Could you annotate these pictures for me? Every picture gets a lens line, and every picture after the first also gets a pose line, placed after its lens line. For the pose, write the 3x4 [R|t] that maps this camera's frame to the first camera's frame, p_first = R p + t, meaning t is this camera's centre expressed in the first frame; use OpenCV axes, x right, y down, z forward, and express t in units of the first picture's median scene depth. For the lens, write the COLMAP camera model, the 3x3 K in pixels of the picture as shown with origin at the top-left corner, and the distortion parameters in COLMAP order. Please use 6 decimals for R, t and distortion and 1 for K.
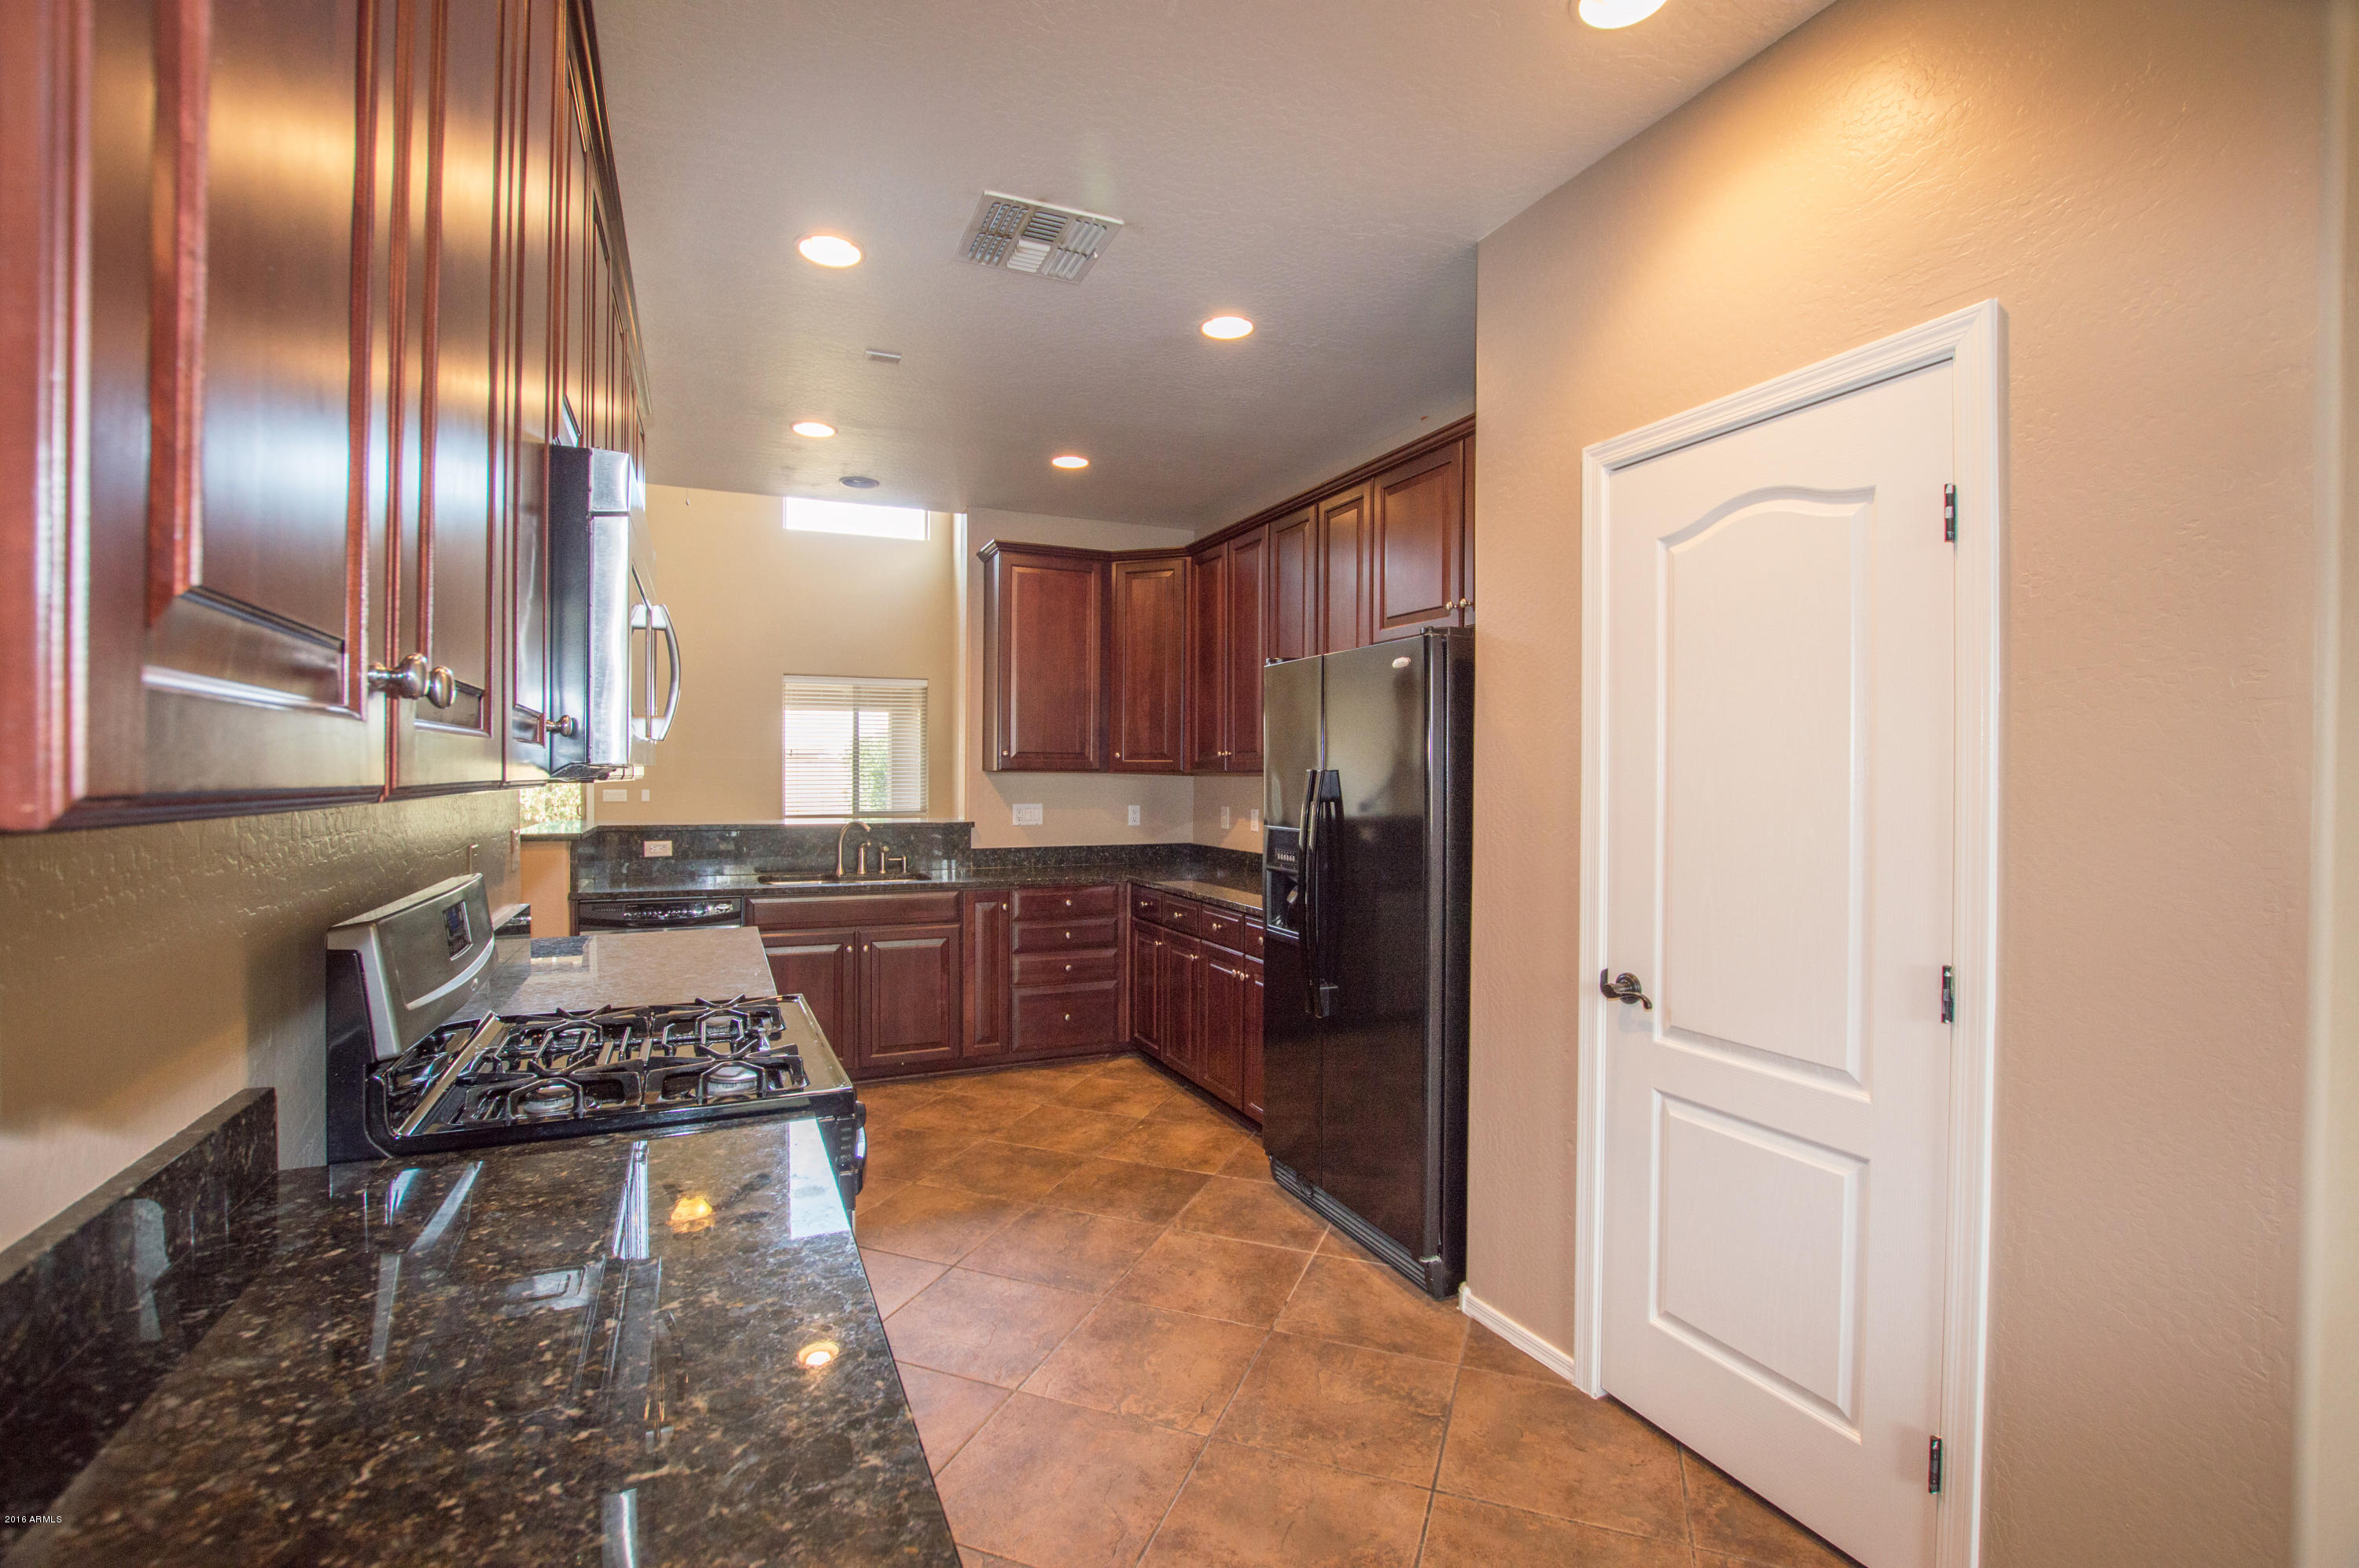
lens RADIAL K [[1052.2, 0, 1179.5], [0, 1052.2, 784.0], [0, 0, 1]] dist [-0.023773, 0.000251]
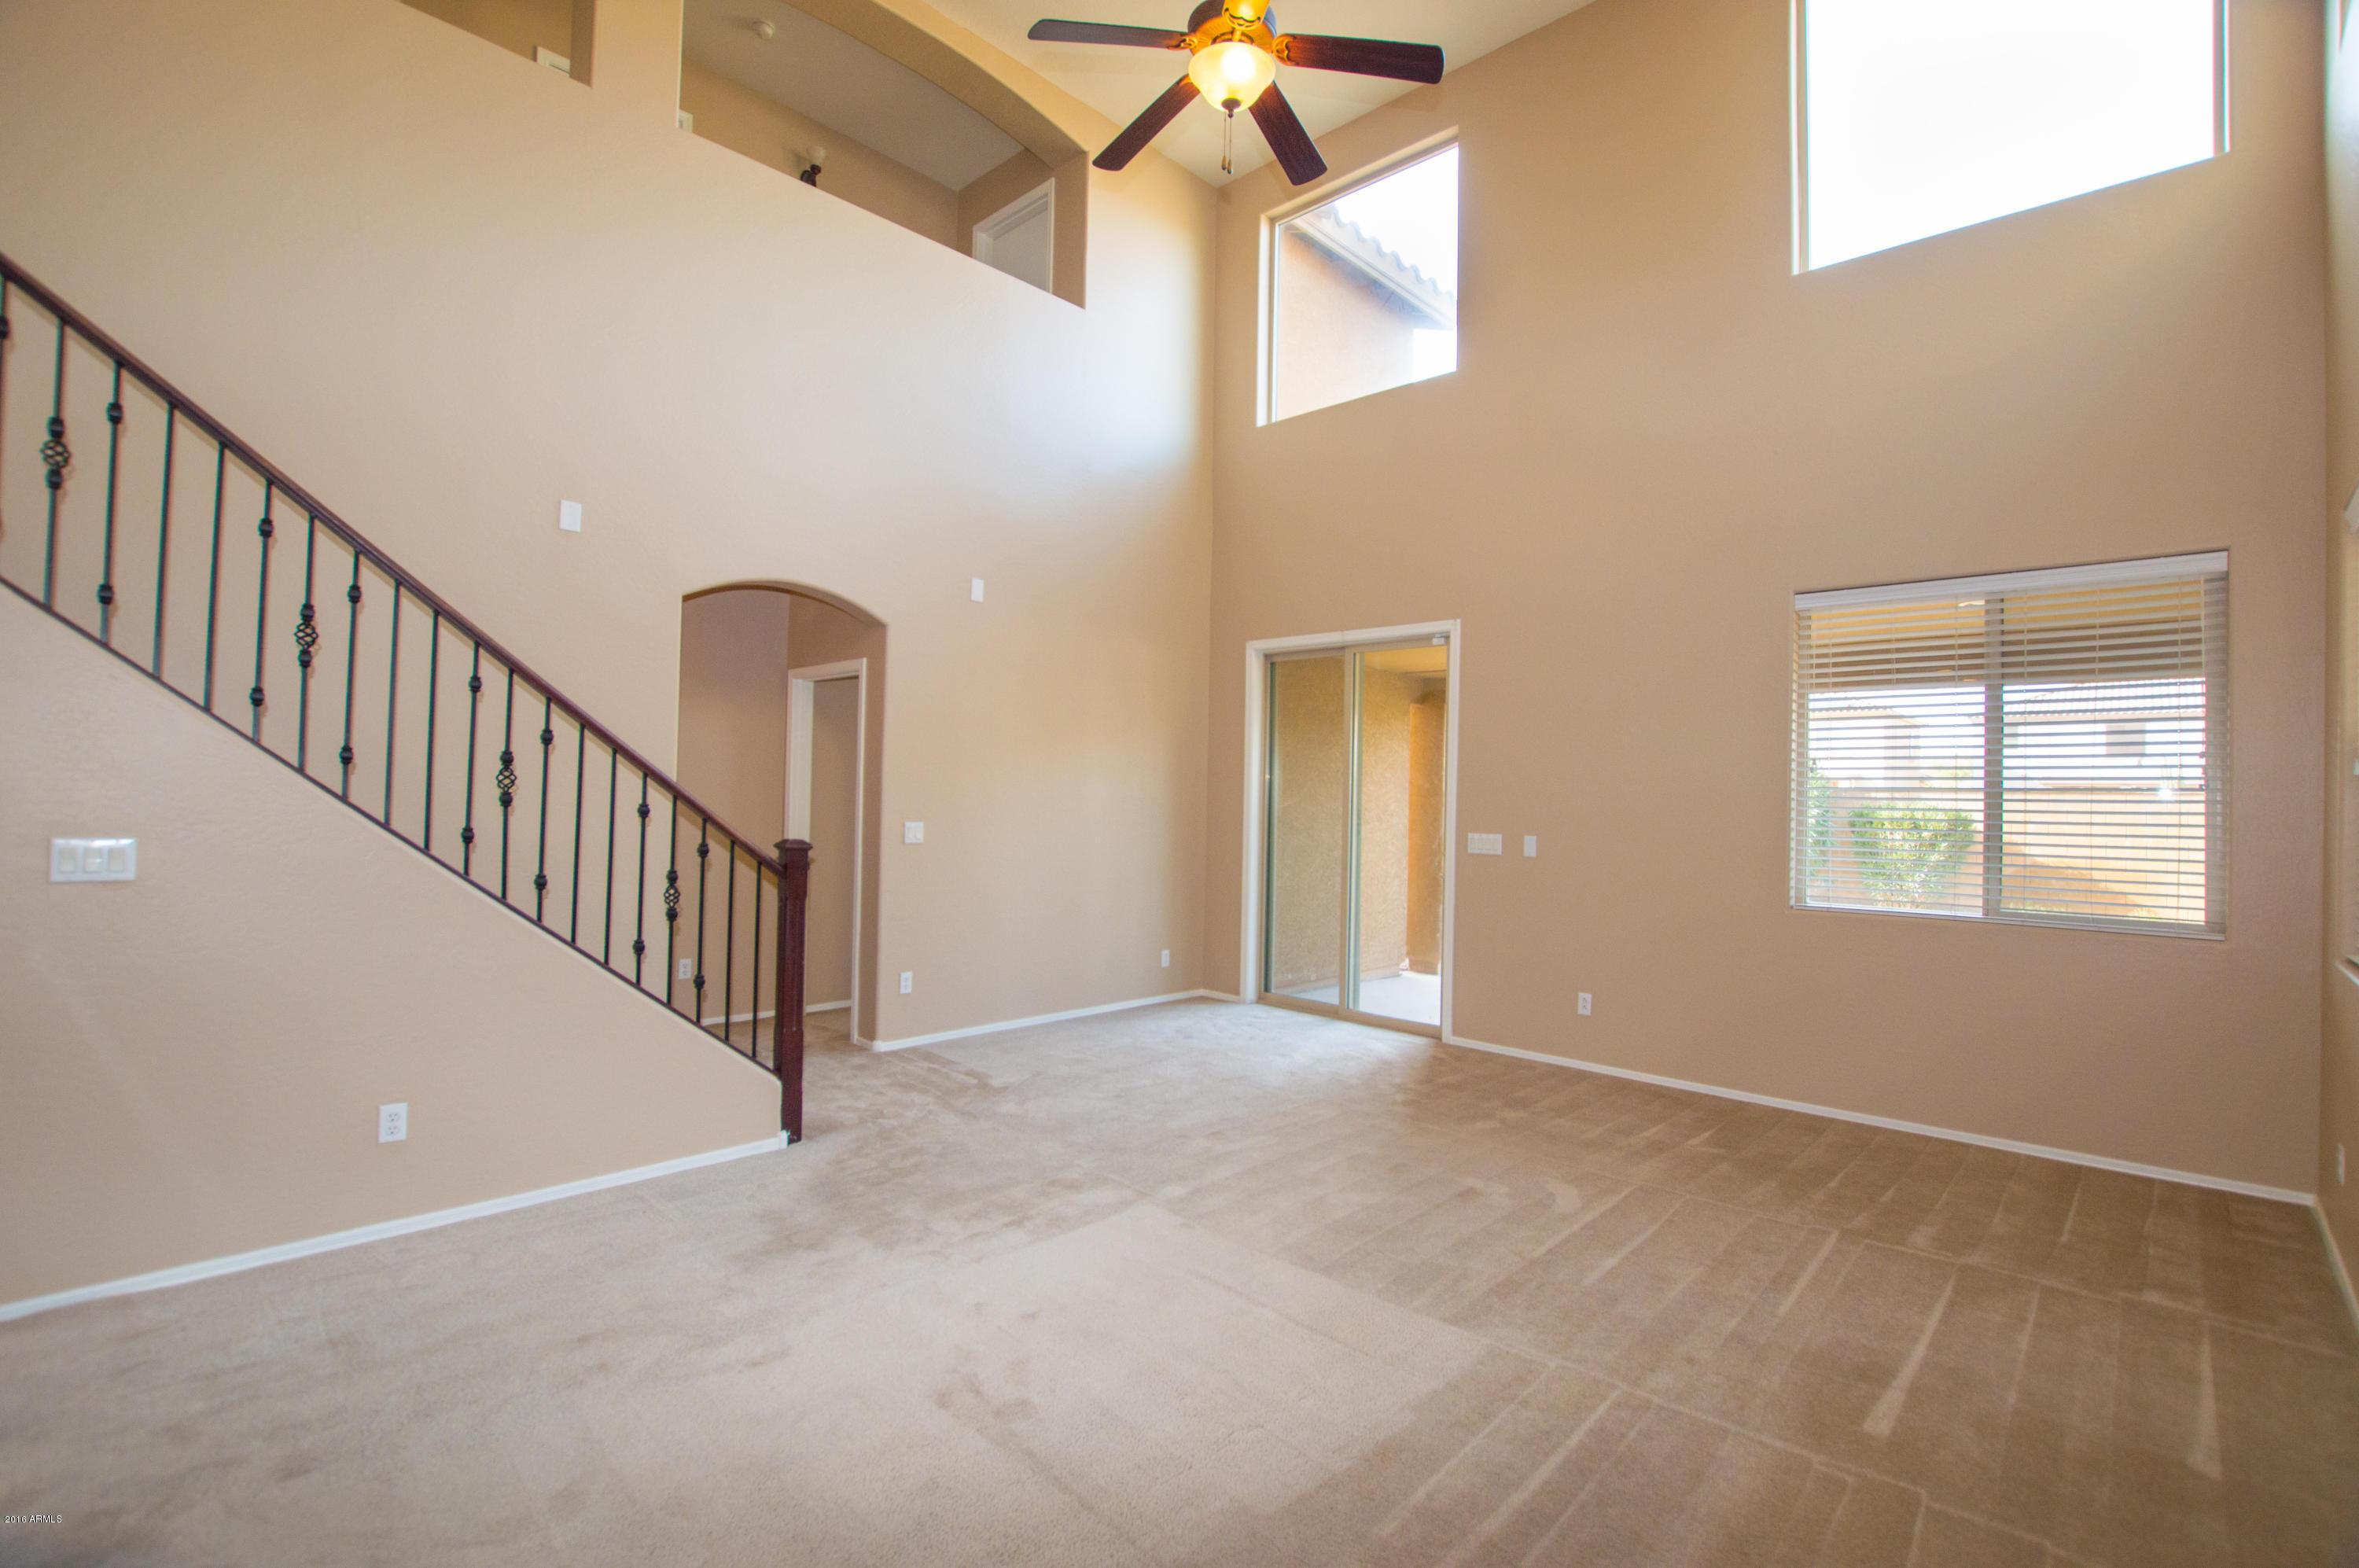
lens RADIAL K [[1052.2, 0, 1179.5], [0, 1052.2, 784.0], [0, 0, 1]] dist [-0.023773, 0.000251]
pose [[0.380835, -0.005639, -0.924626, -0.124435], [-0.027239, 0.999479, -0.017315, -0.014122], [0.924242, 0.031780, 0.380483, 1.159772]]
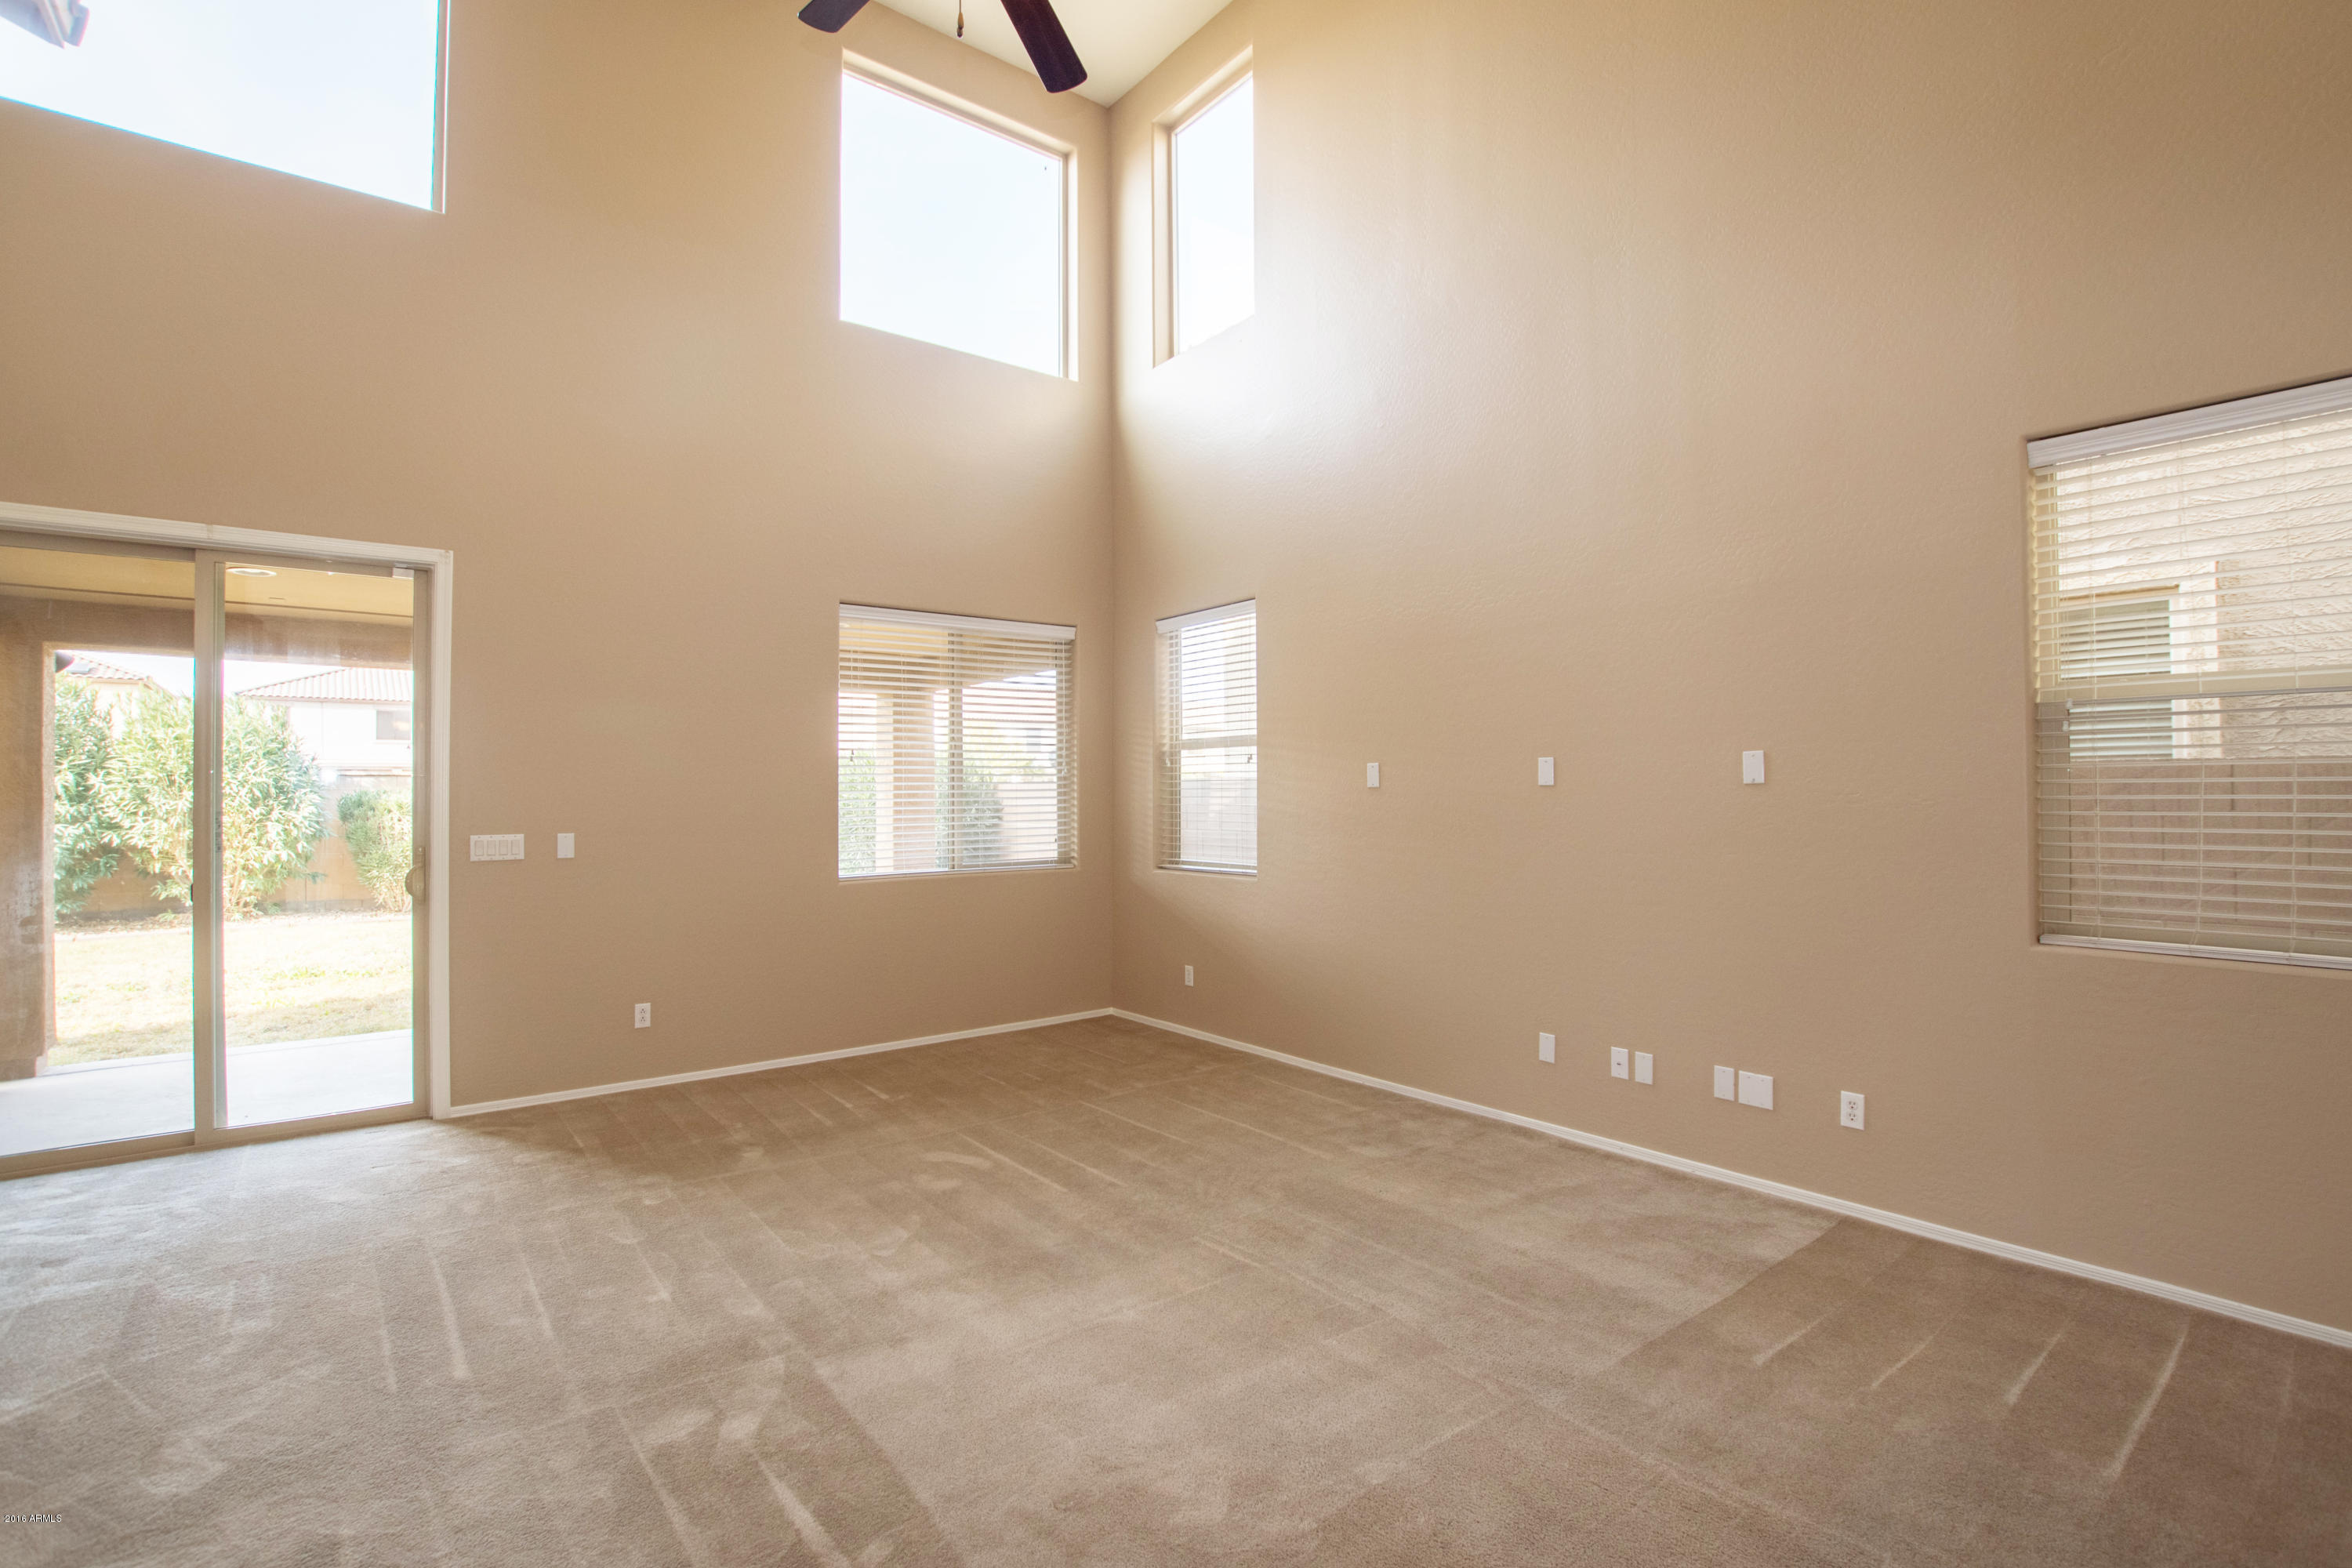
lens RADIAL K [[1092.7, 0, 1130.5], [0, 1092.7, 776.7], [0, 0, 1]] dist [-0.005247, -0.000394]
pose [[0.975423, -0.005969, 0.220259, -0.708969], [0.011232, 0.999680, -0.022650, -0.010781], [-0.220054, 0.024567, 0.975178, 0.889190]]
